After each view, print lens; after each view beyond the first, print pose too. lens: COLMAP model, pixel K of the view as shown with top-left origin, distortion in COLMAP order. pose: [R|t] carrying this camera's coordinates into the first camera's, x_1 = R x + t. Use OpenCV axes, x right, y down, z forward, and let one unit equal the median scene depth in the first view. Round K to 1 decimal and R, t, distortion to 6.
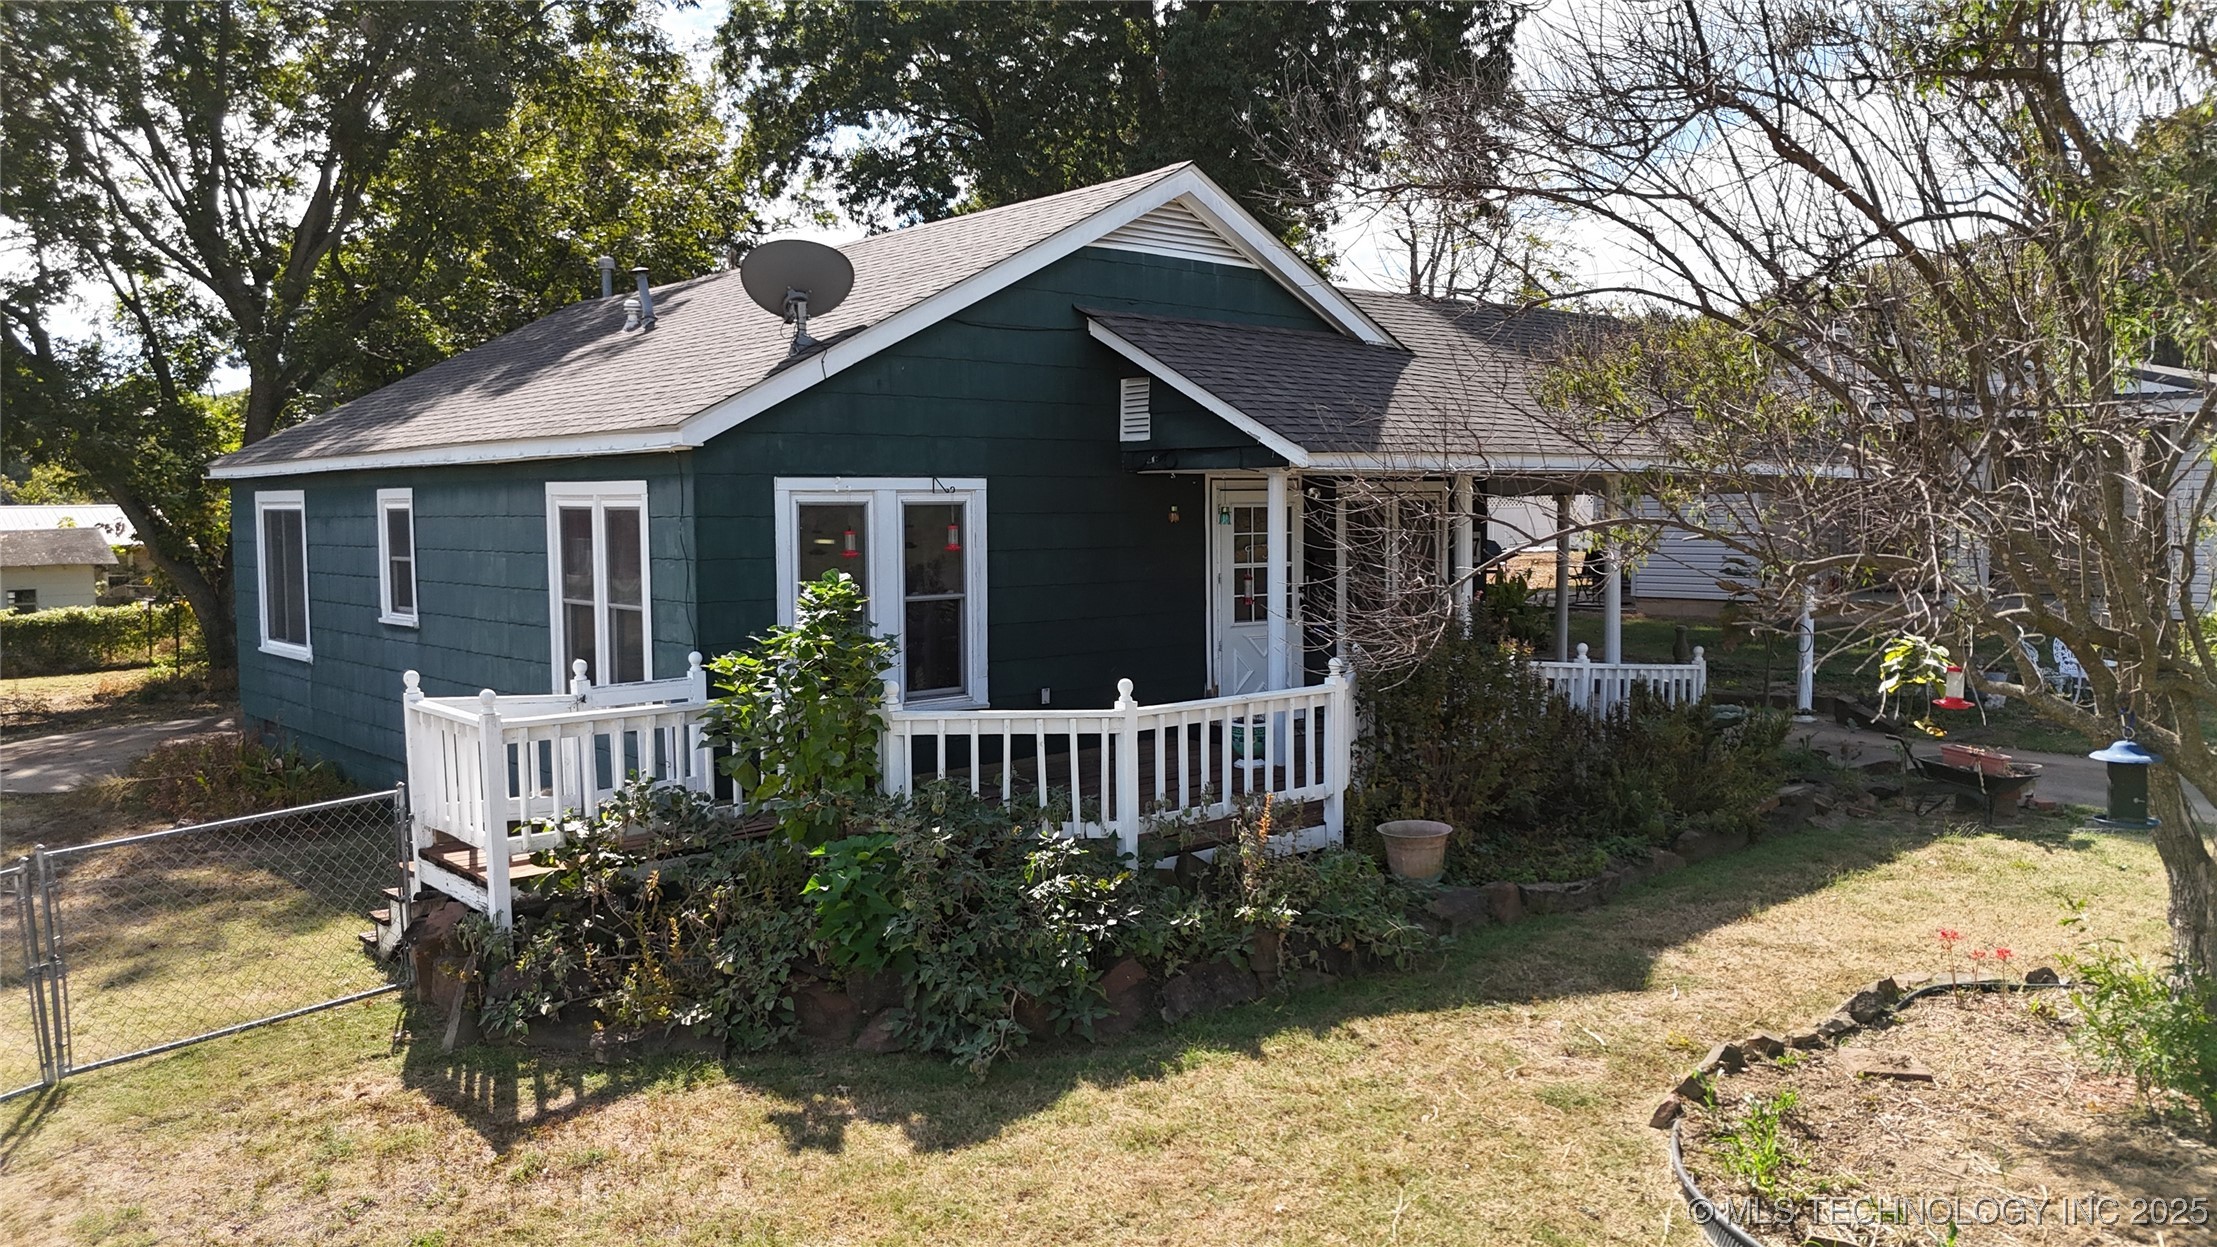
lens RADIAL K [[1642.5, 0, 1113.5], [0, 1642.5, 617.0], [0, 0, 1]] dist [0.058276, -0.073139]
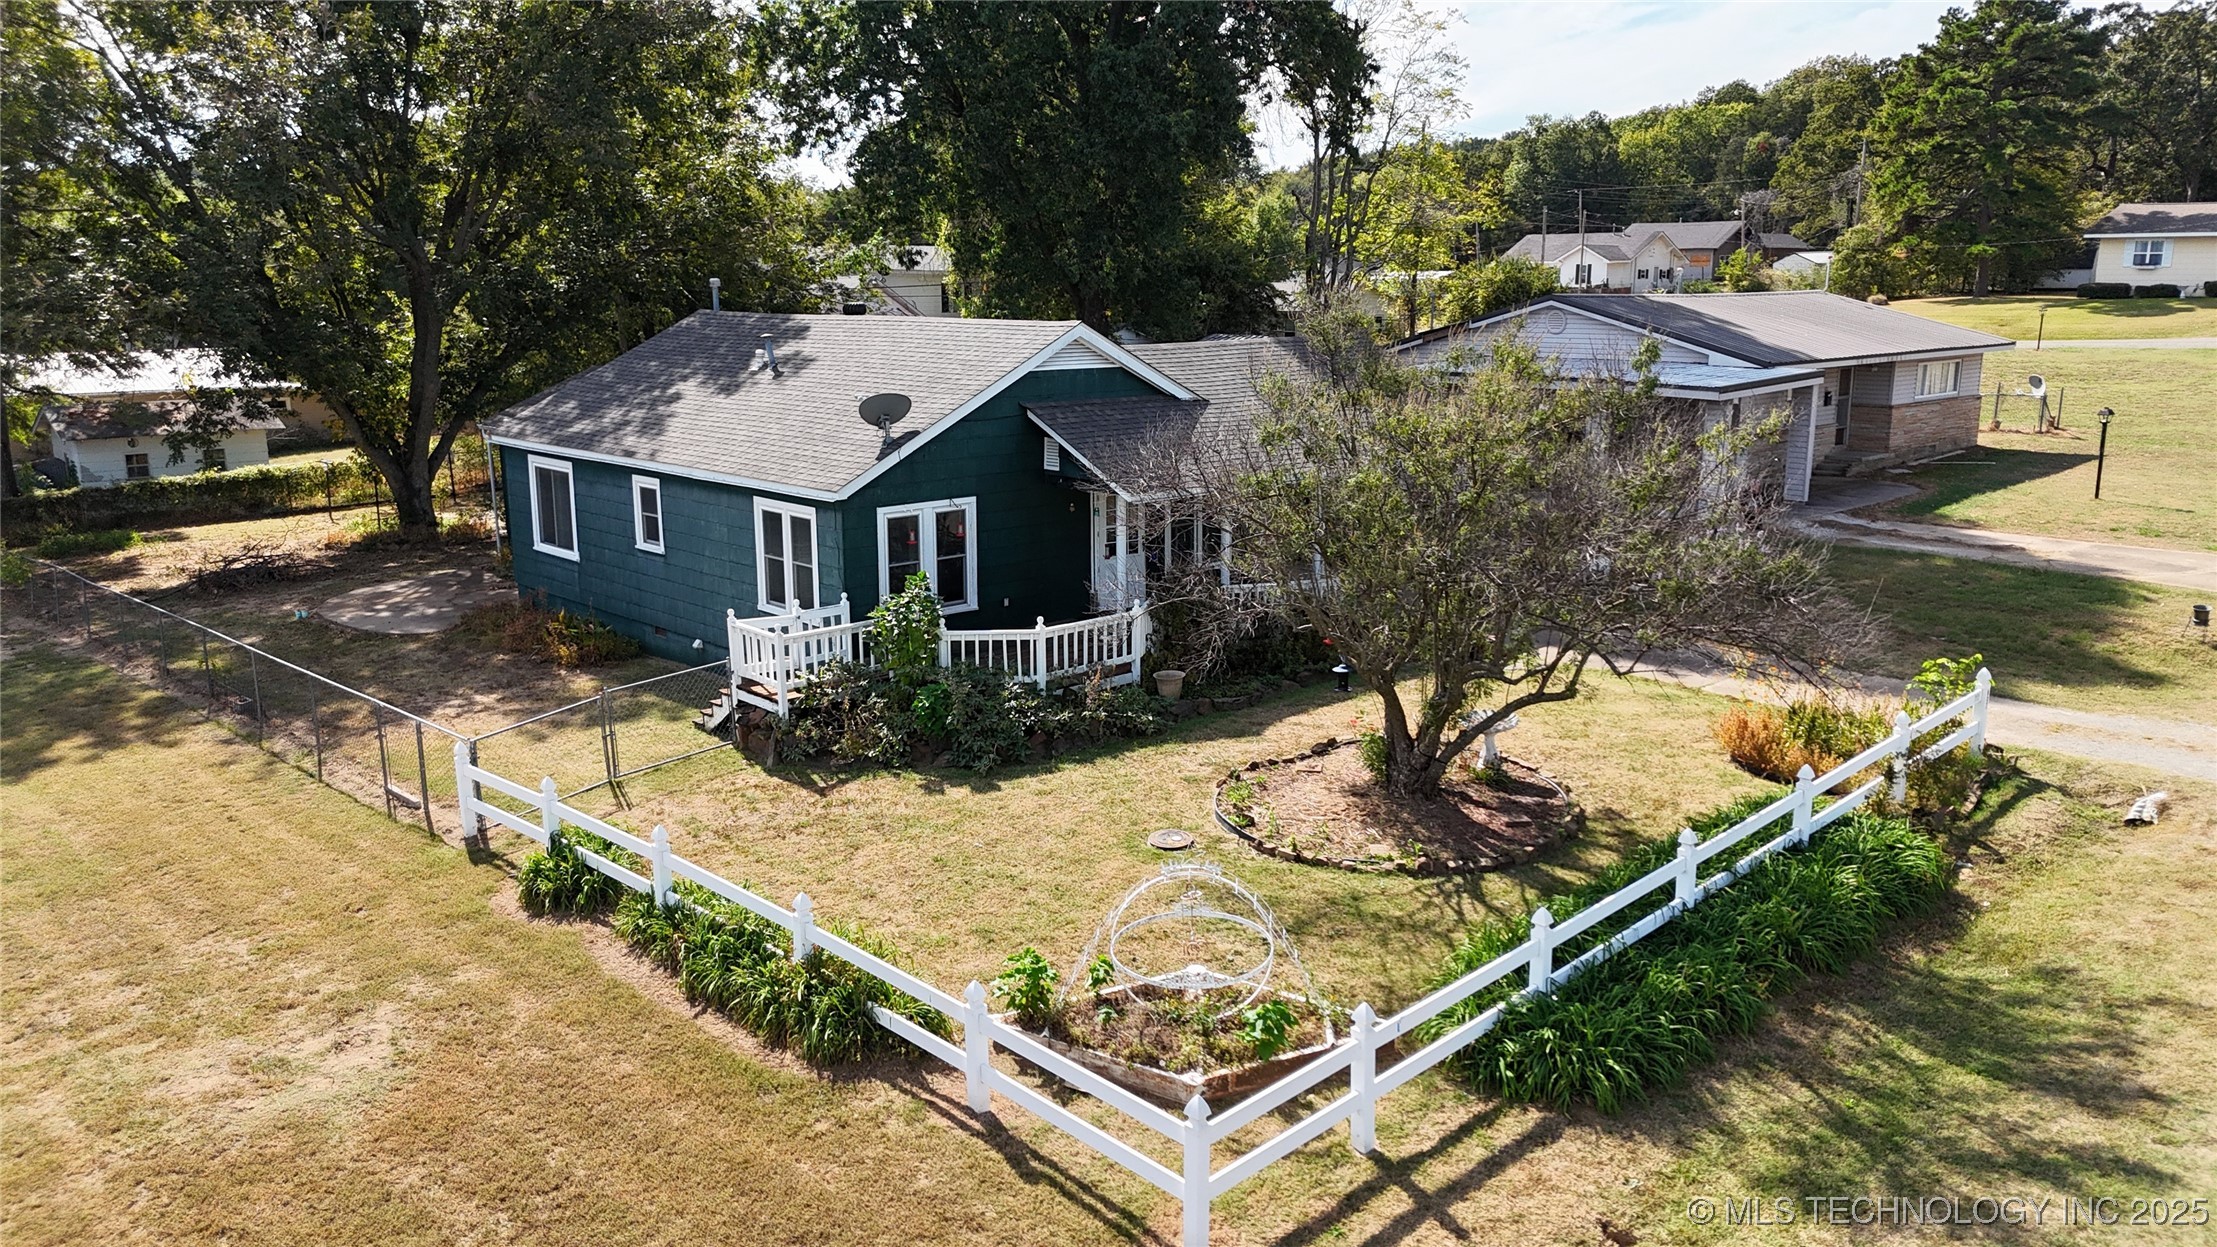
lens RADIAL K [[1612.3, 0, 1108.8], [0, 1612.3, 635.1], [0, 0, 1]] dist [0.089666, -0.094903]
pose [[0.999733, 0.000354, 0.023086, 0.050776], [-0.003757, 0.989054, 0.147505, -0.269814], [-0.022781, -0.147552, 0.988792, -1.265292]]
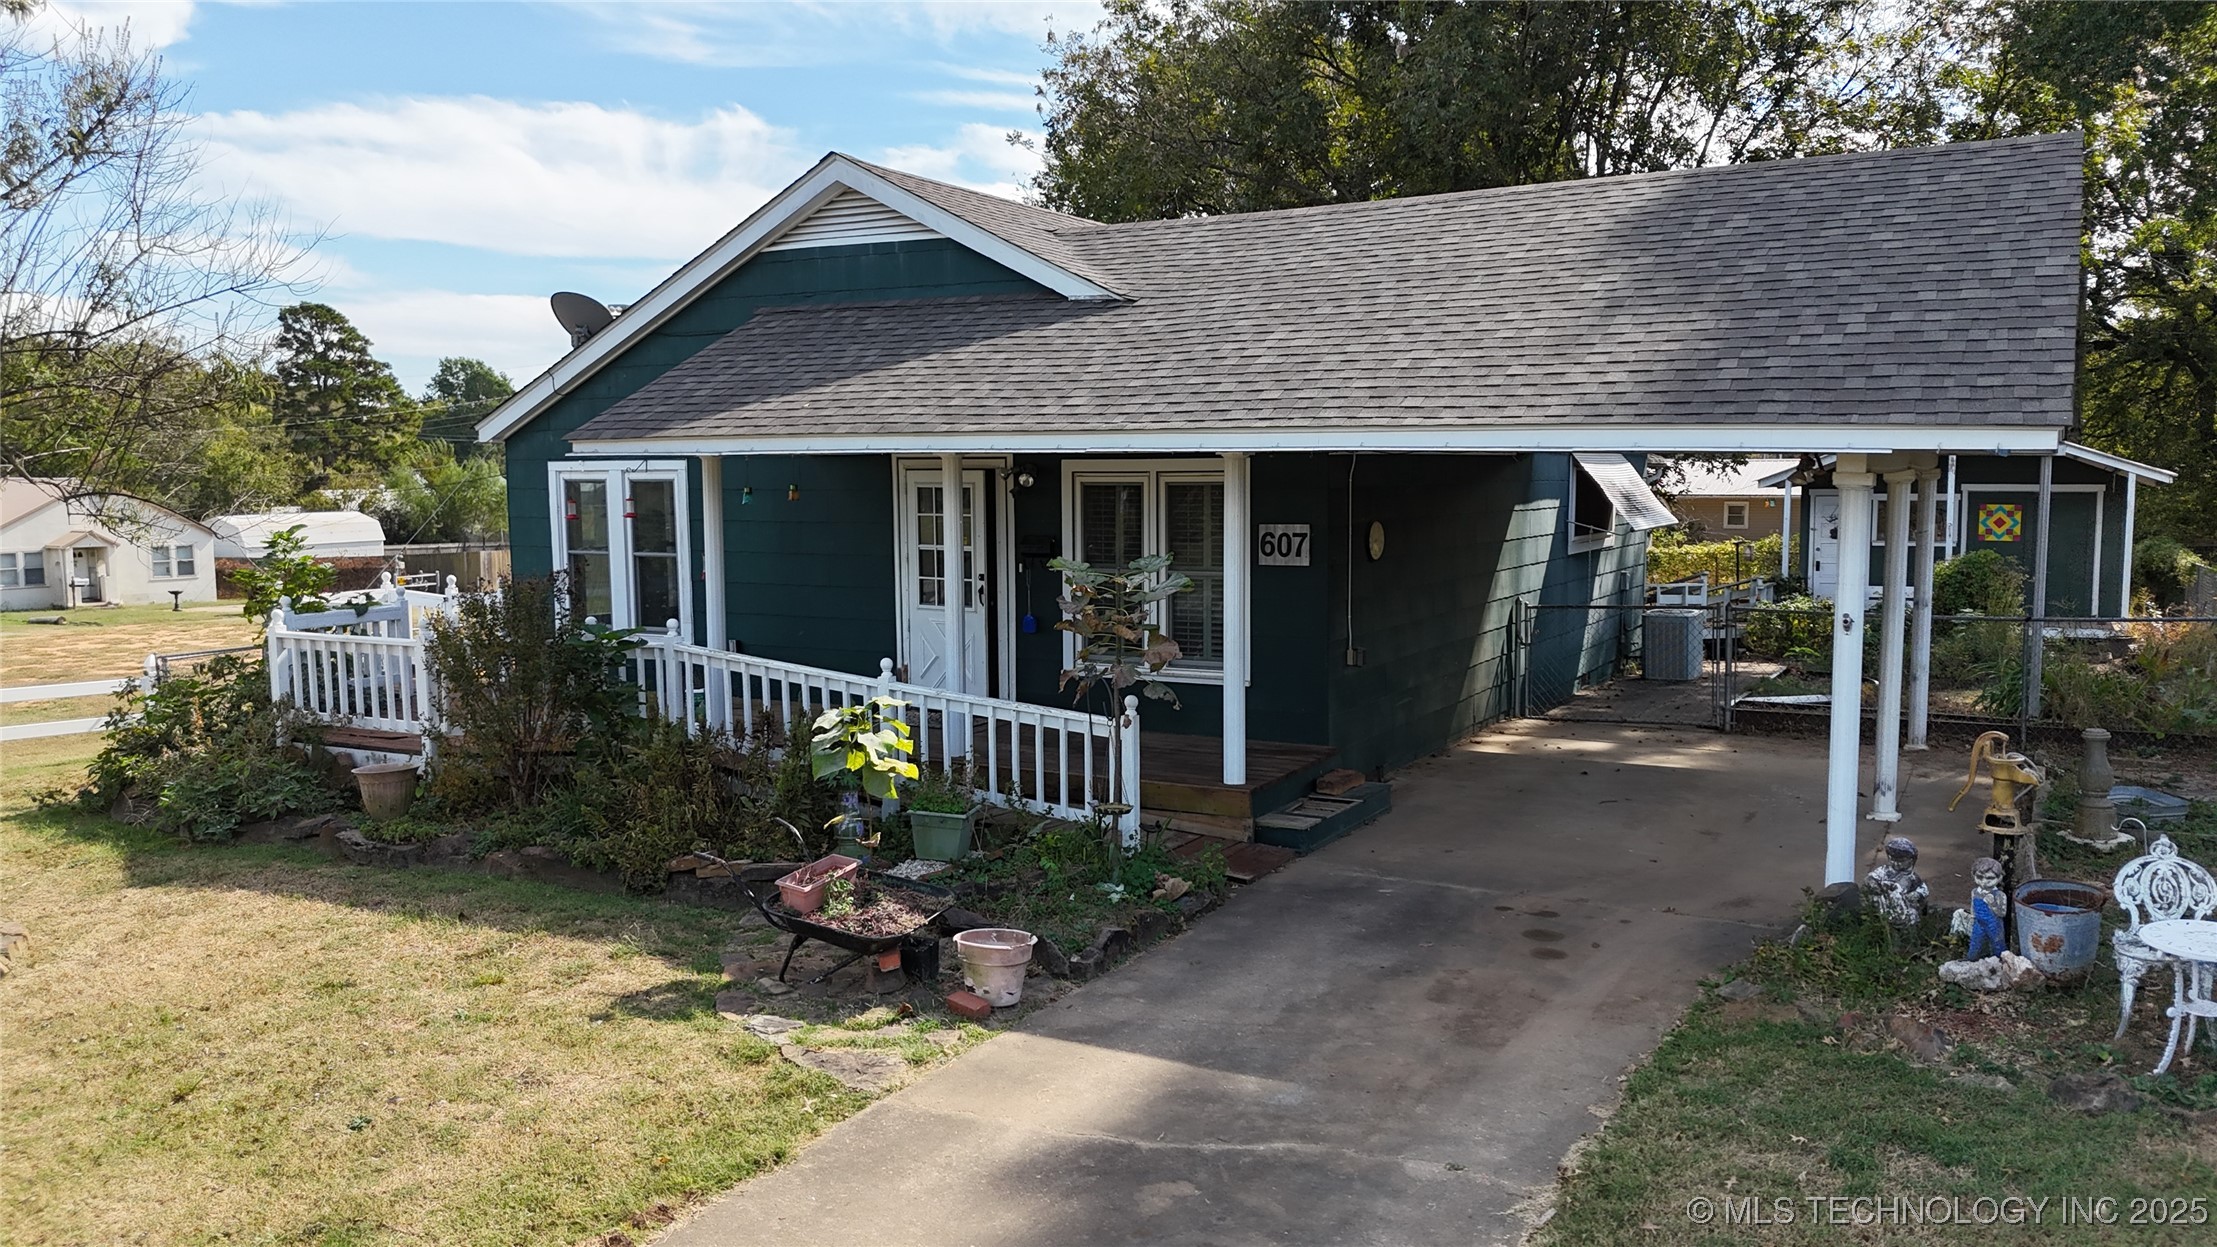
lens RADIAL K [[1623.8, 0, 1108.5], [0, 1623.8, 623.5], [0, 0, 1]] dist [0.082454, -0.088313]
pose [[0.319226, 0.098829, -0.942511, 1.538203], [-0.061975, 0.994596, 0.083299, -0.110709], [0.945650, 0.031821, 0.323626, 1.179999]]
